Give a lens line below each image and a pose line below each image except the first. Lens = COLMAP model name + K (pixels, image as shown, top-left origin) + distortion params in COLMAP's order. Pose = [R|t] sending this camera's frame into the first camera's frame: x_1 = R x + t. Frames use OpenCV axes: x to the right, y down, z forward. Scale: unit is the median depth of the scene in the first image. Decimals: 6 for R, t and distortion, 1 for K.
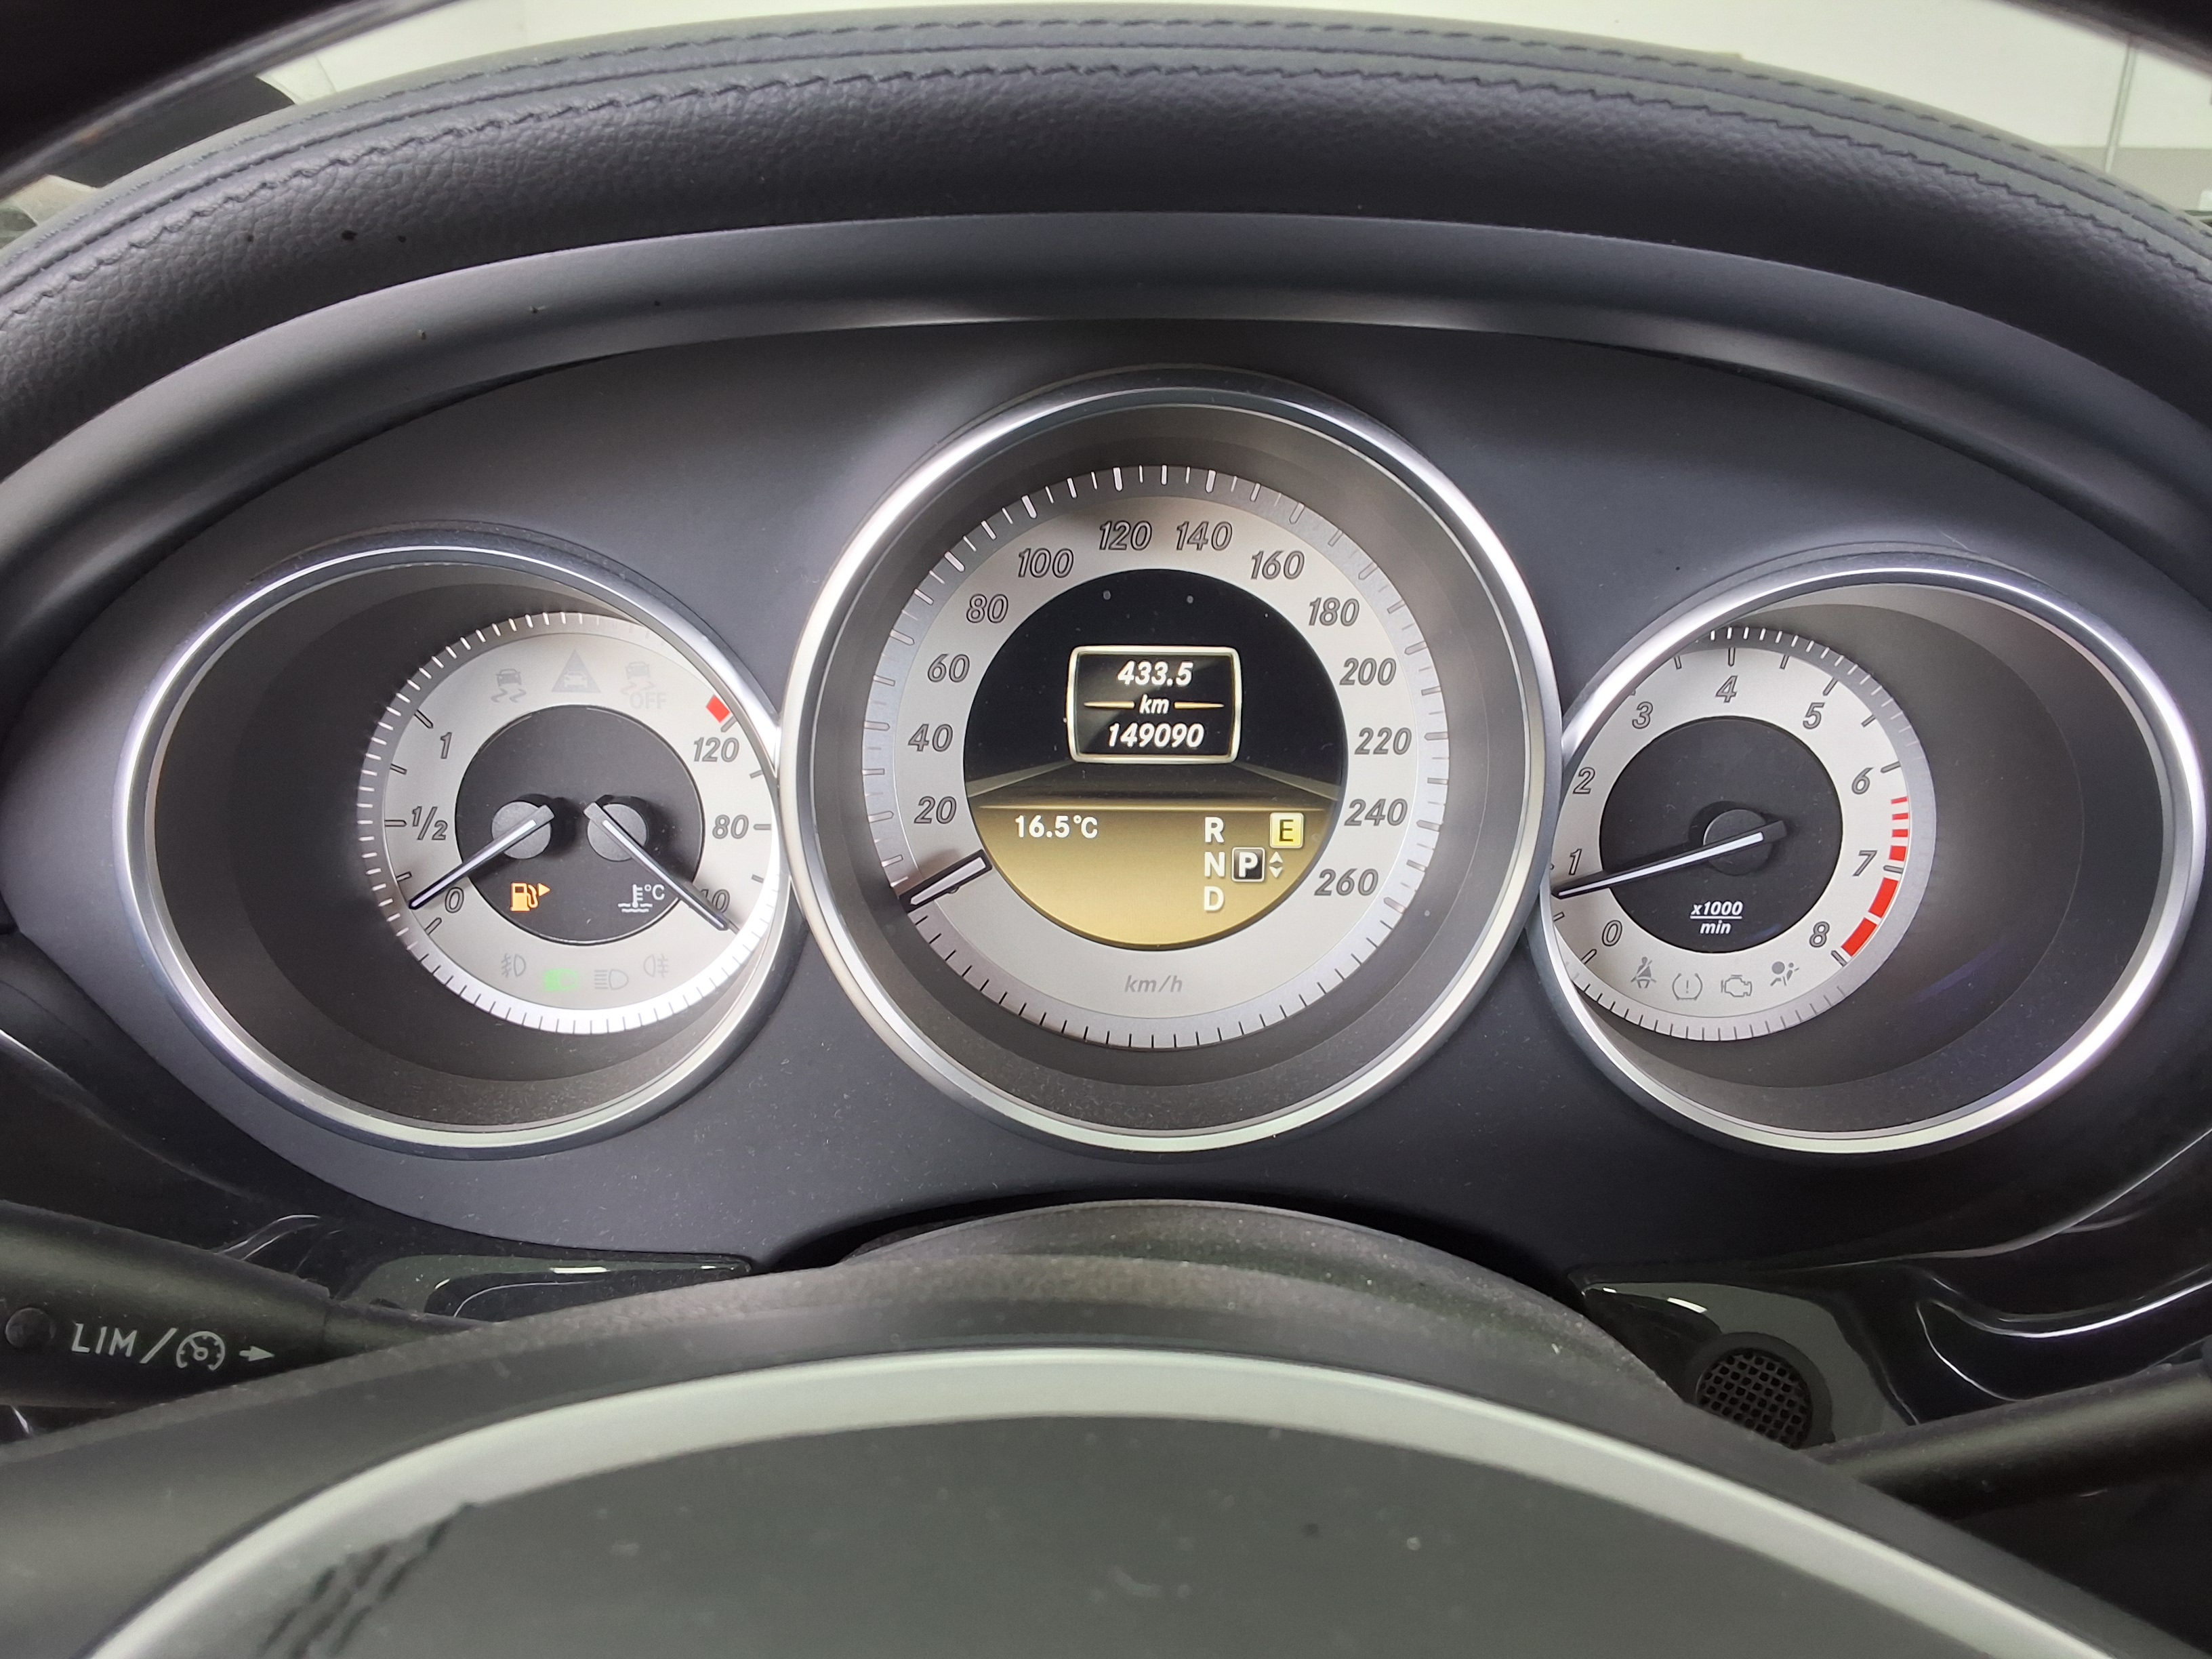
lens RADIAL K [[1780.9, 0, 1107.9], [0, 1780.9, 827.1], [0, 0, 1]] dist [0.001849, 0.002099]
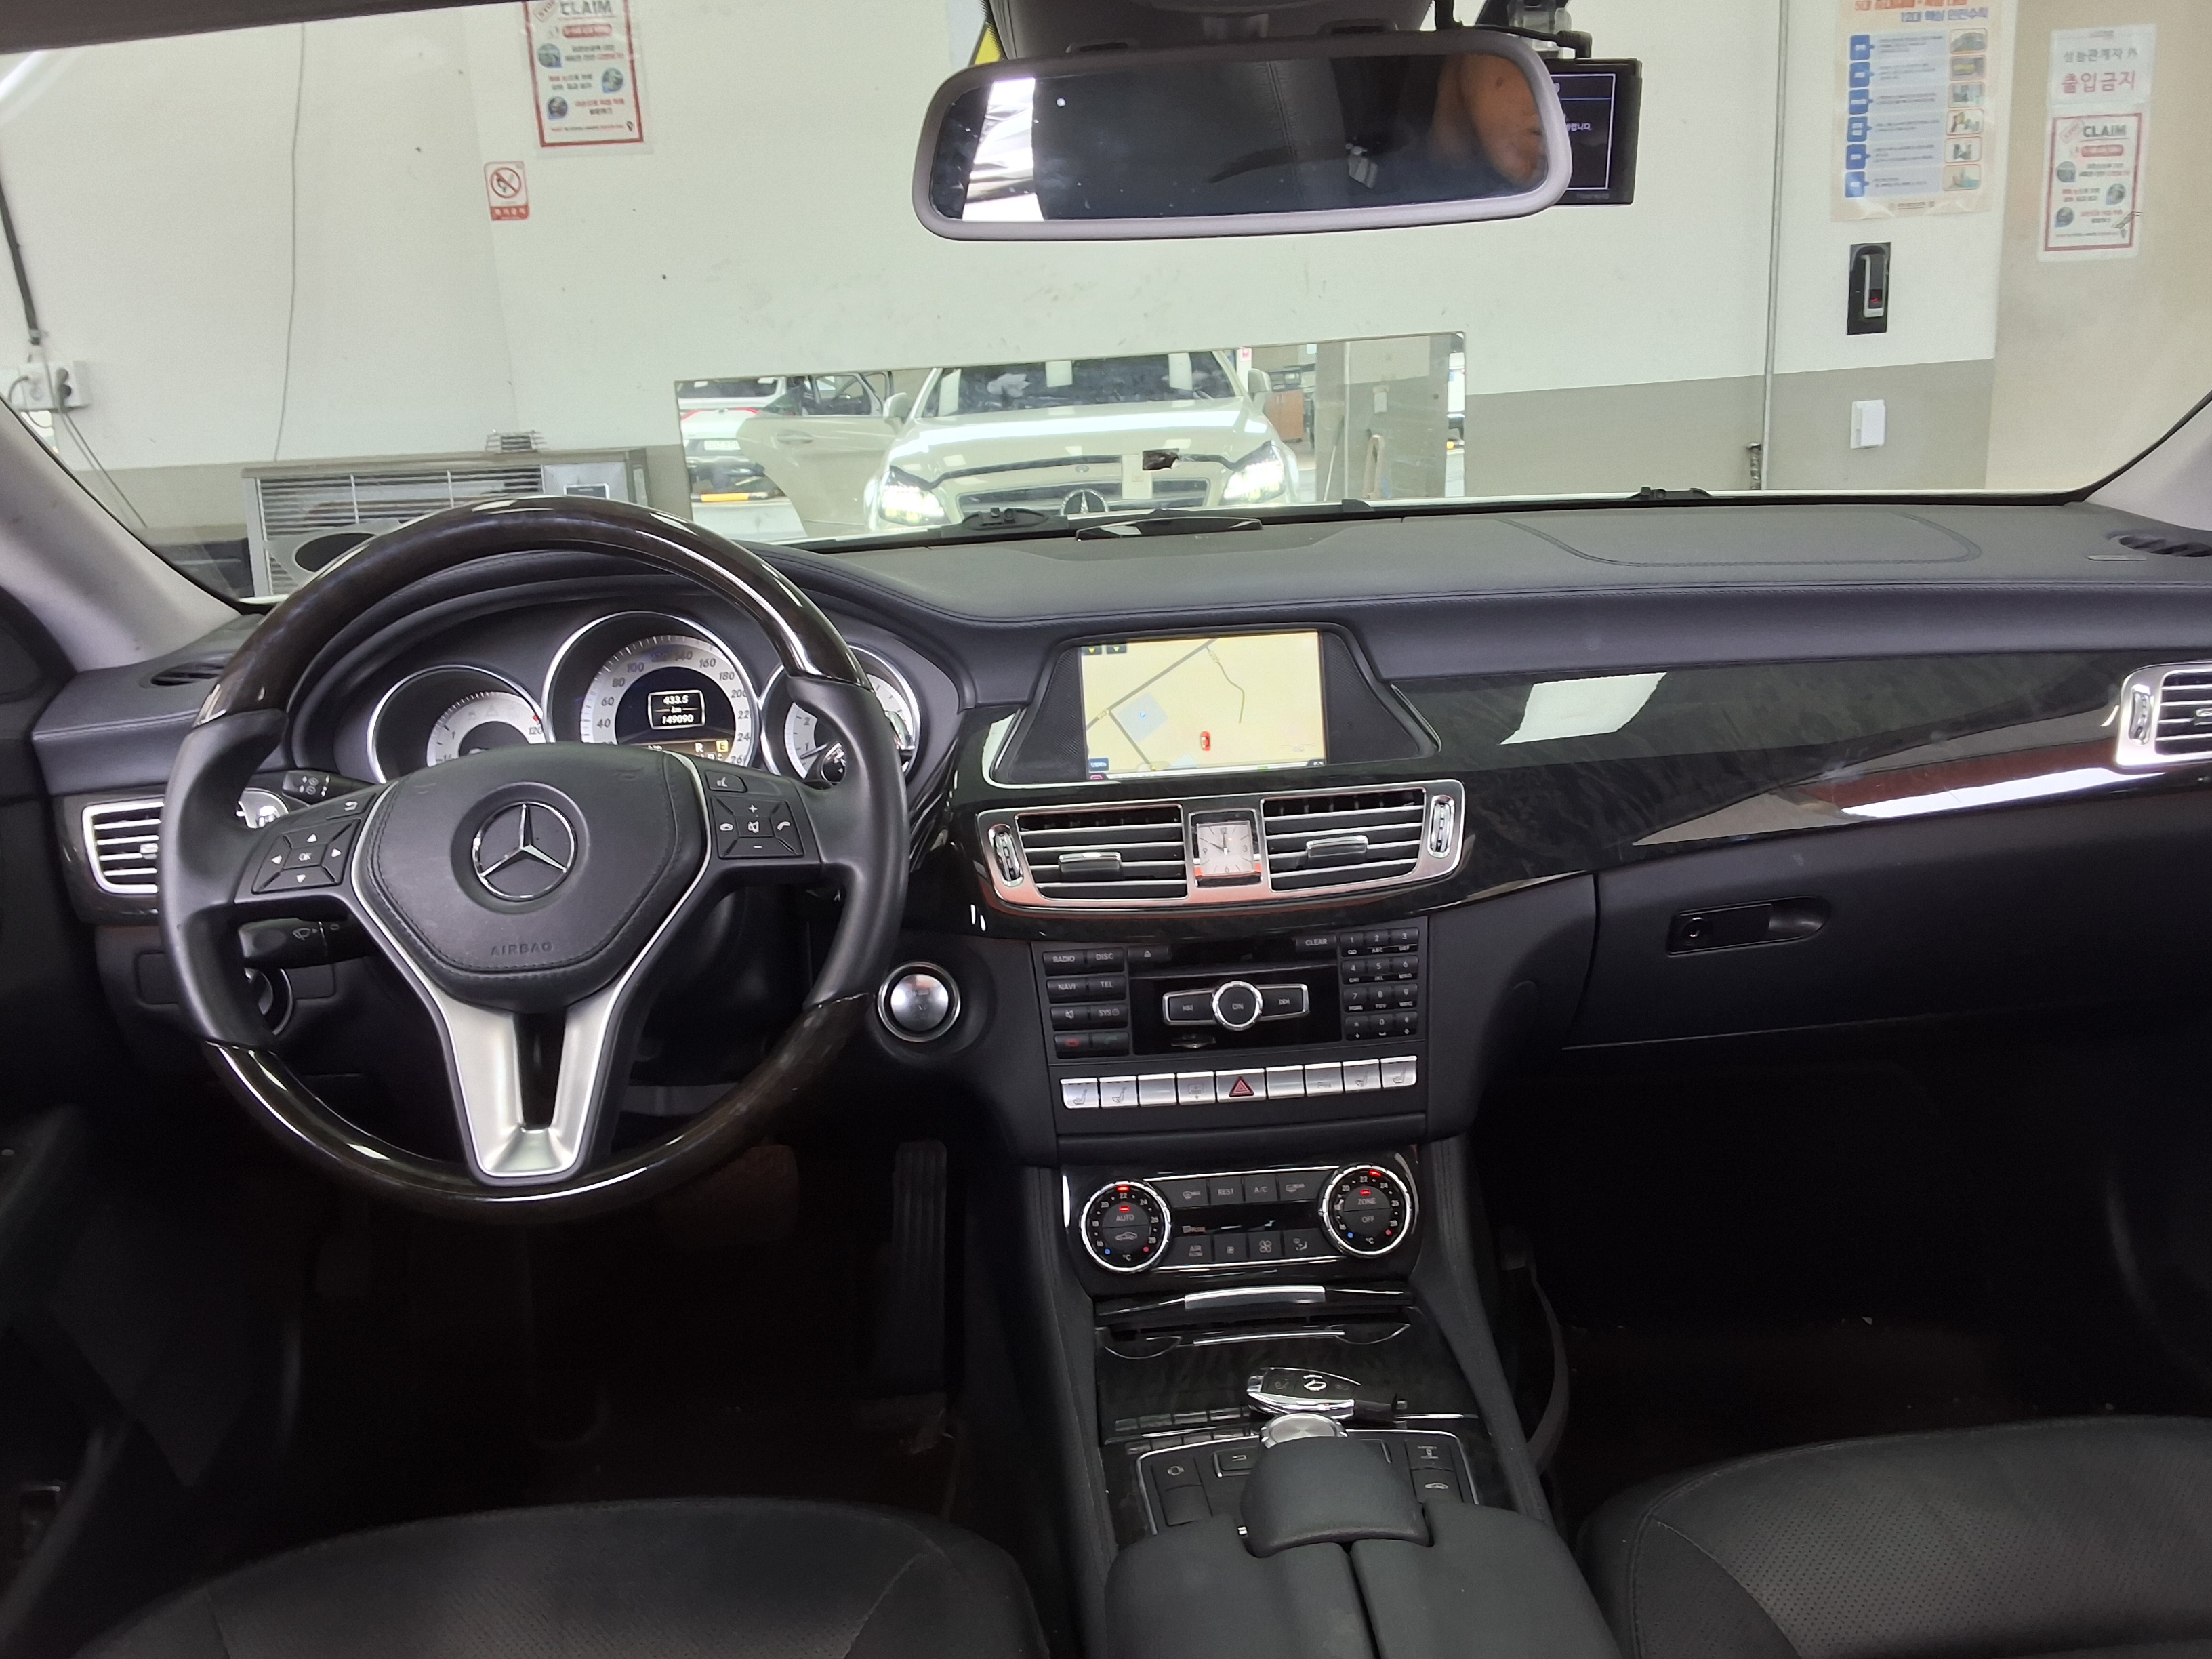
lens RADIAL K [[1780.9, 0, 1104.2], [0, 1780.9, 831.1], [0, 0, 1]] dist [0.001849, 0.002099]
pose [[0.996492, -0.072585, 0.041652, 0.644106], [0.074872, 0.995604, -0.056269, 0.386668], [-0.037384, 0.059191, 0.997546, -2.203488]]
